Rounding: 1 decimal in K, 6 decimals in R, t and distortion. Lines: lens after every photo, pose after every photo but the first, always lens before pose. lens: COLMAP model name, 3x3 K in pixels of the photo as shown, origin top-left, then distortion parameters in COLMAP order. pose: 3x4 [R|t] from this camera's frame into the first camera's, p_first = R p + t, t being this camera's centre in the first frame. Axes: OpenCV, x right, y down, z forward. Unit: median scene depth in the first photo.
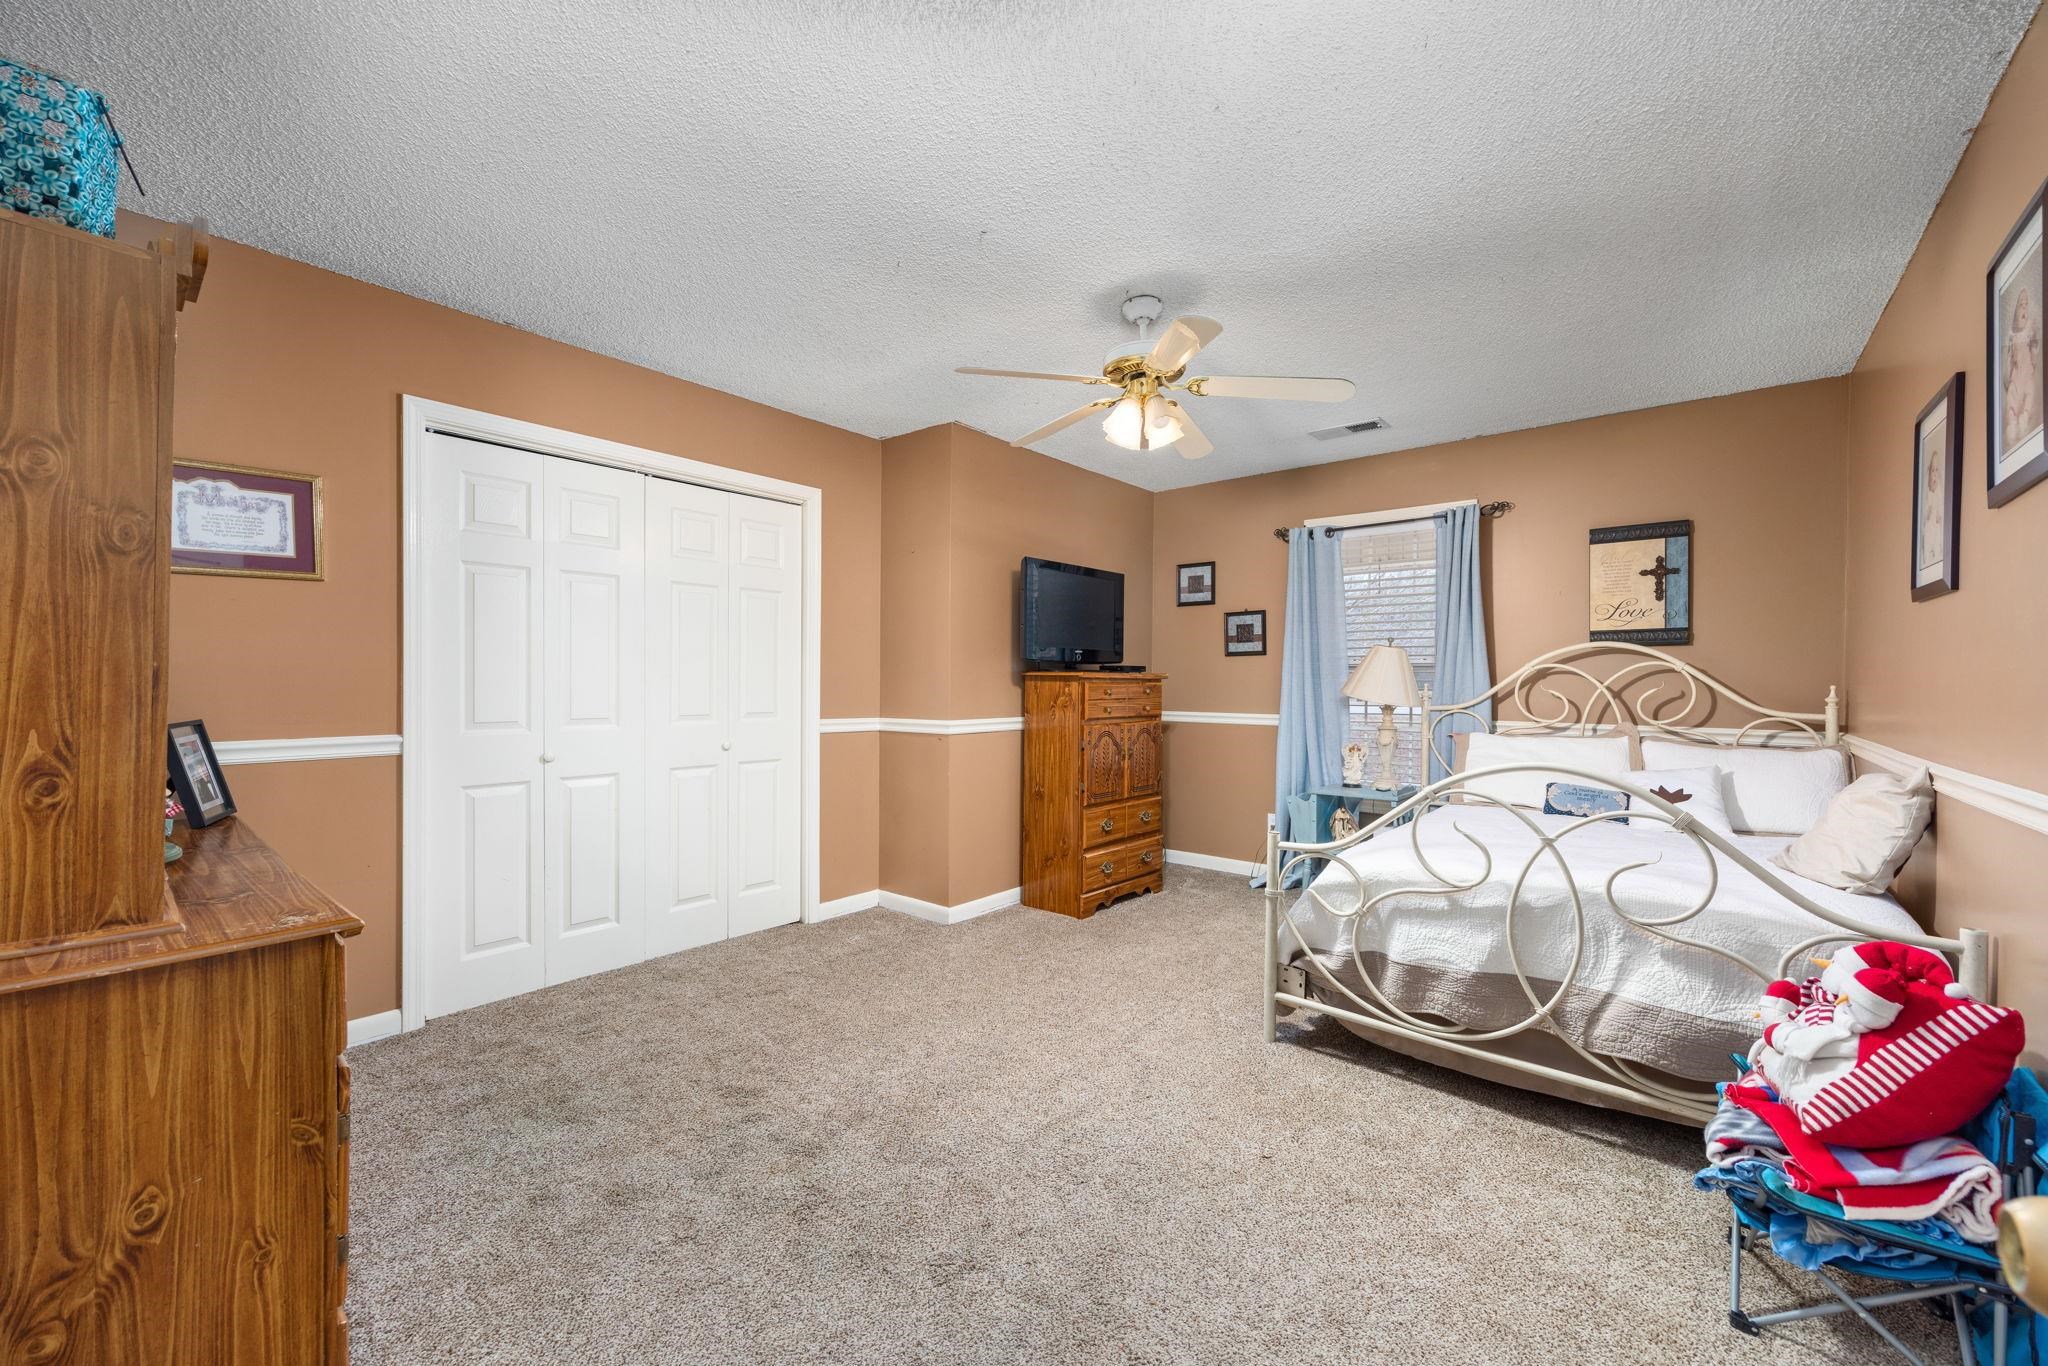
lens RADIAL K [[788.6, 0, 1030.5], [0, 788.6, 686.9], [0, 0, 1]] dist [0.000751, 0.000065]
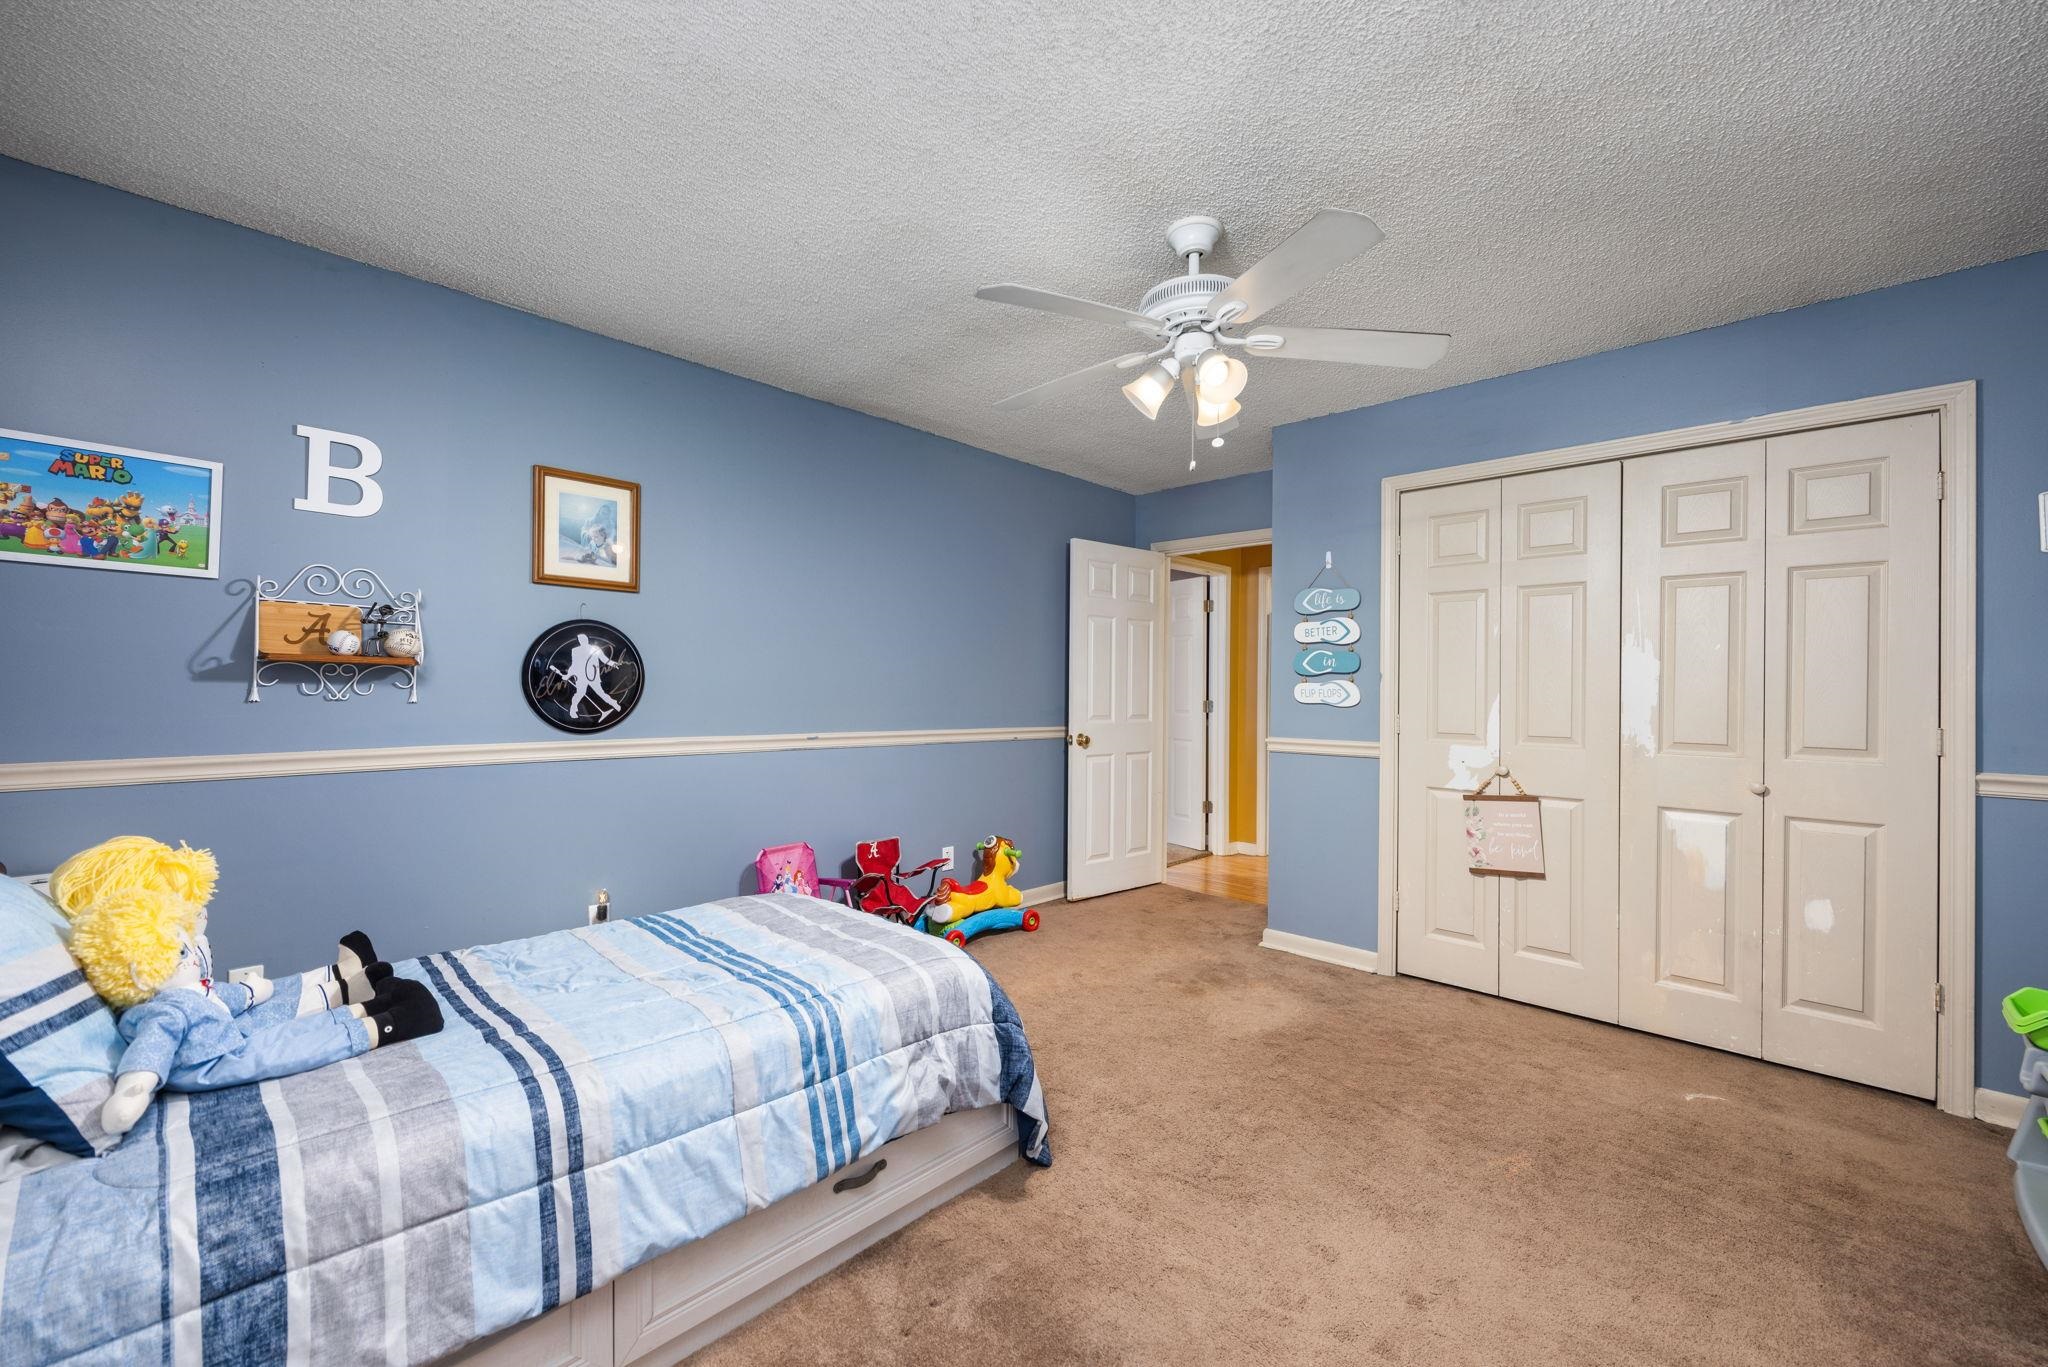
lens RADIAL K [[788.6, 0, 1030.5], [0, 788.6, 687.4], [0, 0, 1]] dist [0.000751, 0.000065]
pose [[-0.046406, 0.002039, -0.998921, 0.349709], [-0.007864, 0.999966, 0.002407, -0.017932], [0.998892, 0.007967, -0.046388, 0.335039]]
